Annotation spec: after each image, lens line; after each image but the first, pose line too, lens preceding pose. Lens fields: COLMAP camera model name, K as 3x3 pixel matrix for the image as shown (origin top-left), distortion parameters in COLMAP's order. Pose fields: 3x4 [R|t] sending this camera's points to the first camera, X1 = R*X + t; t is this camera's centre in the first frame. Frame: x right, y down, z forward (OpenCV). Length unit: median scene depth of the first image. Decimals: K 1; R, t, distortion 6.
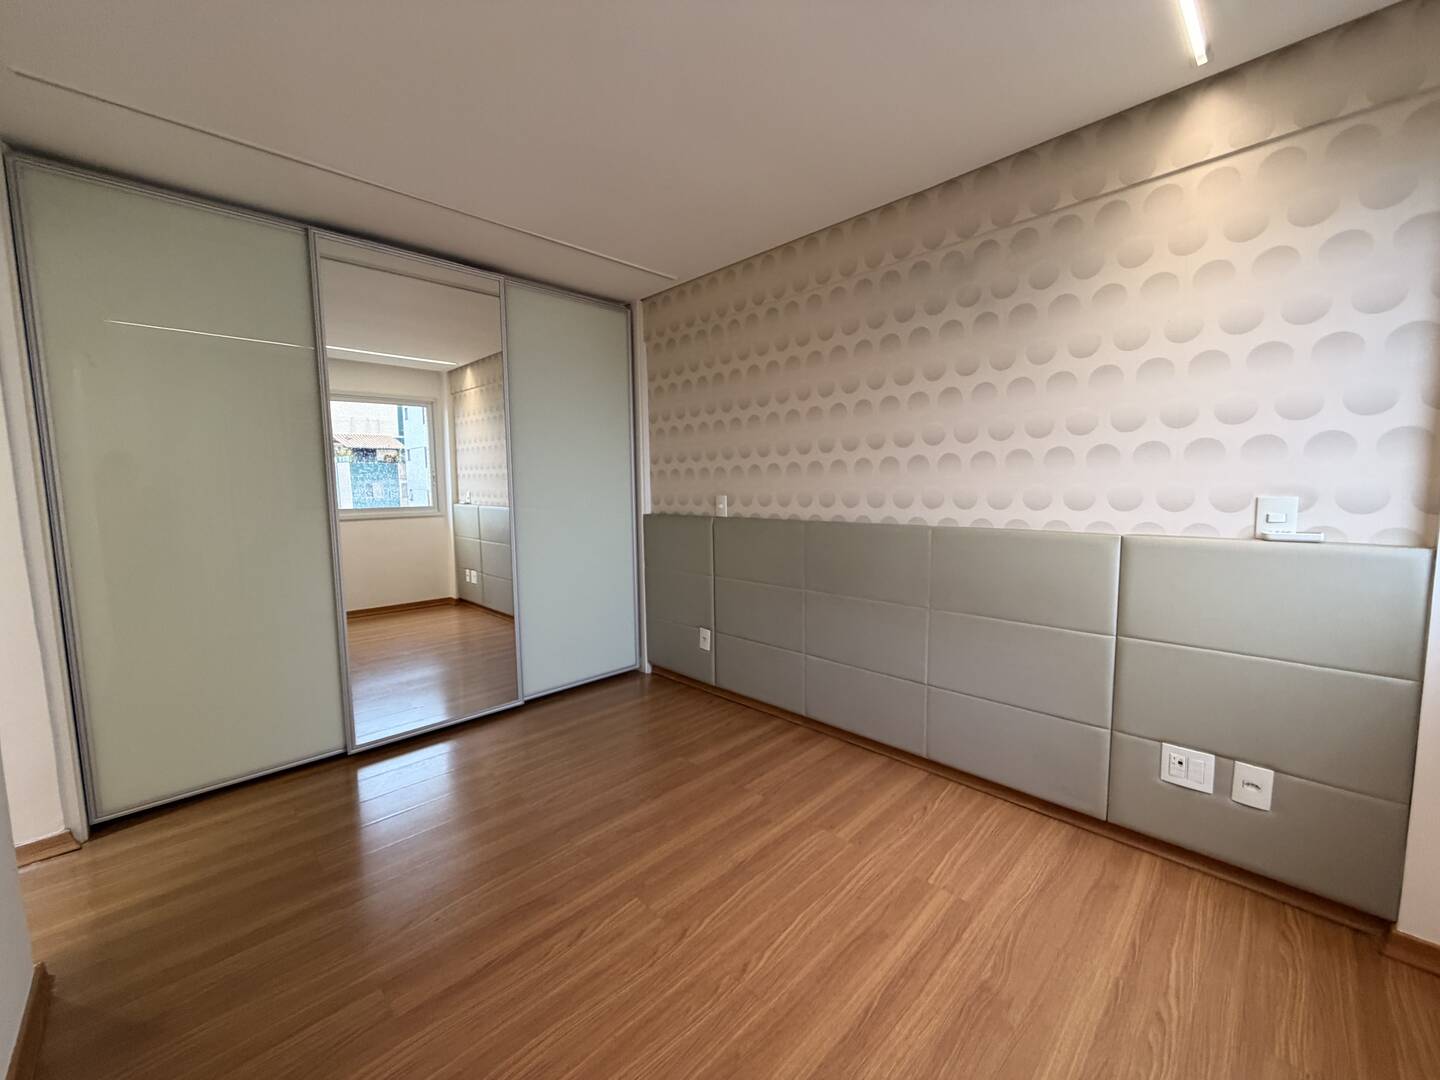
lens RADIAL K [[571.4, 0, 715.9], [0, 571.4, 538.7], [0, 0, 1]] dist [0.000017, -0.000062]
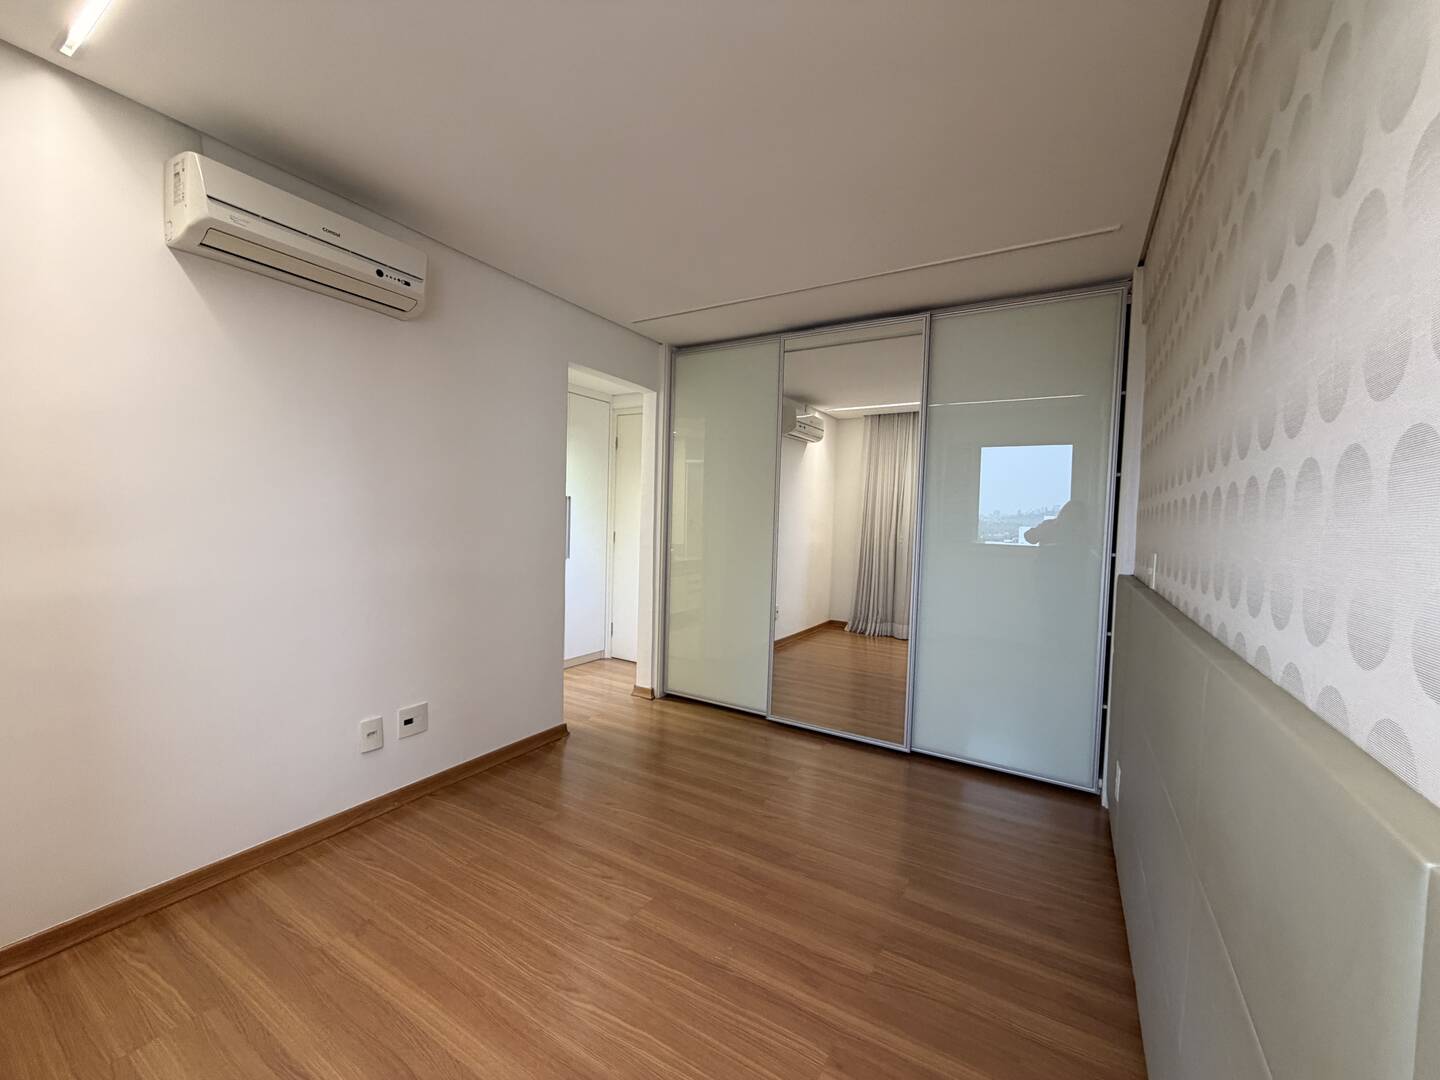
lens RADIAL K [[571.4, 0, 715.9], [0, 571.4, 538.7], [0, 0, 1]] dist [0.000017, -0.000062]
pose [[0.243306, 0.060812, -0.968041, 0.712316], [-0.125359, 0.991634, 0.030786, -0.077210], [0.961815, 0.113862, 0.248893, 0.608508]]
